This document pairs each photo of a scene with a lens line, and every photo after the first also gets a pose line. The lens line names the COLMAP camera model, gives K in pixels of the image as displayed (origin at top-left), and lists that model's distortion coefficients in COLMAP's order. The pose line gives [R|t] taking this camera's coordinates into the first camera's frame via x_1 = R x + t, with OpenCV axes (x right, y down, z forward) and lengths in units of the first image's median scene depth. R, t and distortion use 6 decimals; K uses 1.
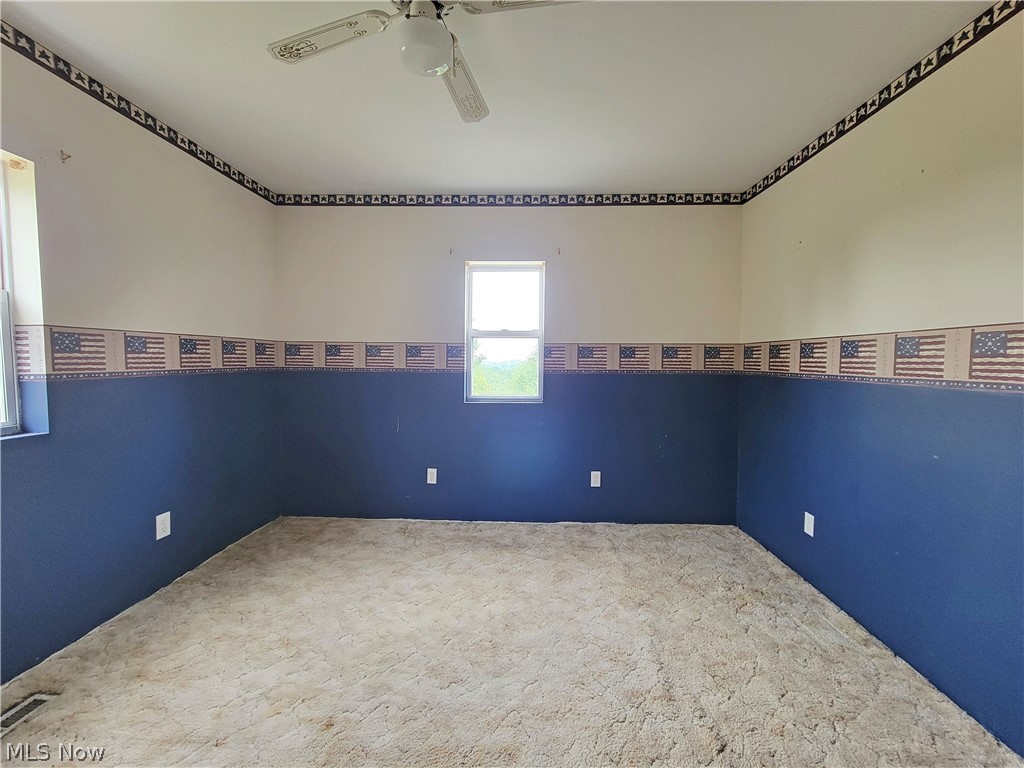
lens RADIAL K [[419.0, 0, 514.6], [0, 419.0, 381.7], [0, 0, 1]] dist [0.001400, -0.001502]
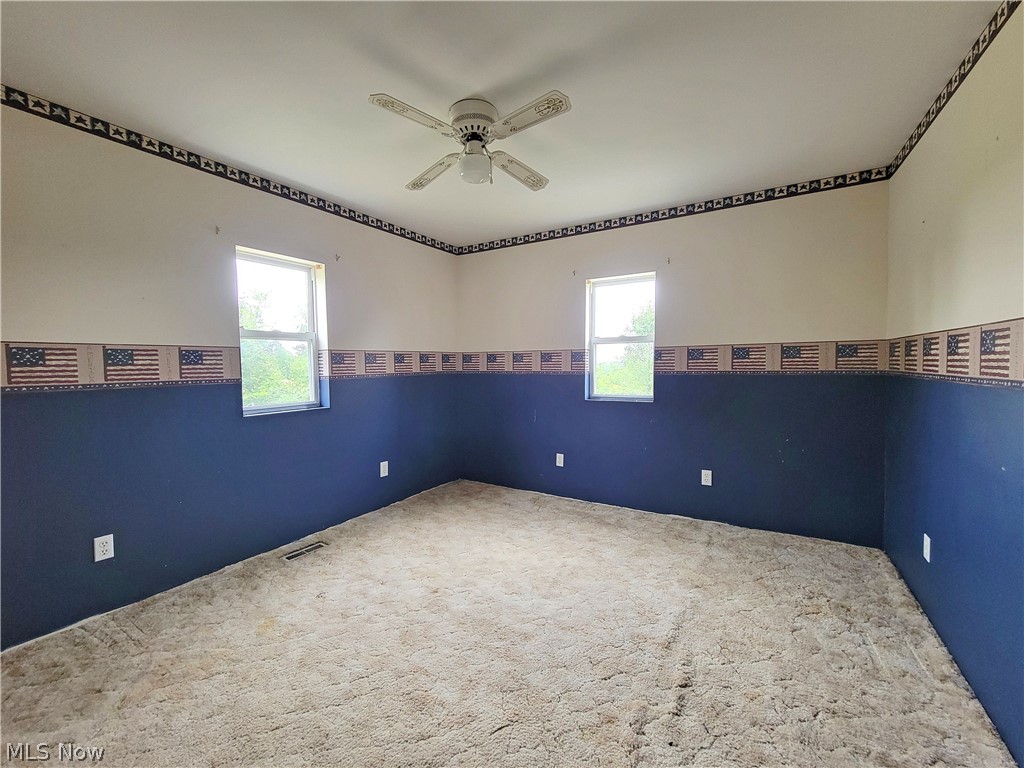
lens RADIAL K [[419.0, 0, 514.6], [0, 419.0, 381.7], [0, 0, 1]] dist [0.001400, -0.001502]
pose [[0.873284, 0.003674, -0.487198, 0.326618], [-0.007189, 0.999960, -0.005345, 0.007500], [0.487158, 0.008170, 0.873275, -0.145604]]
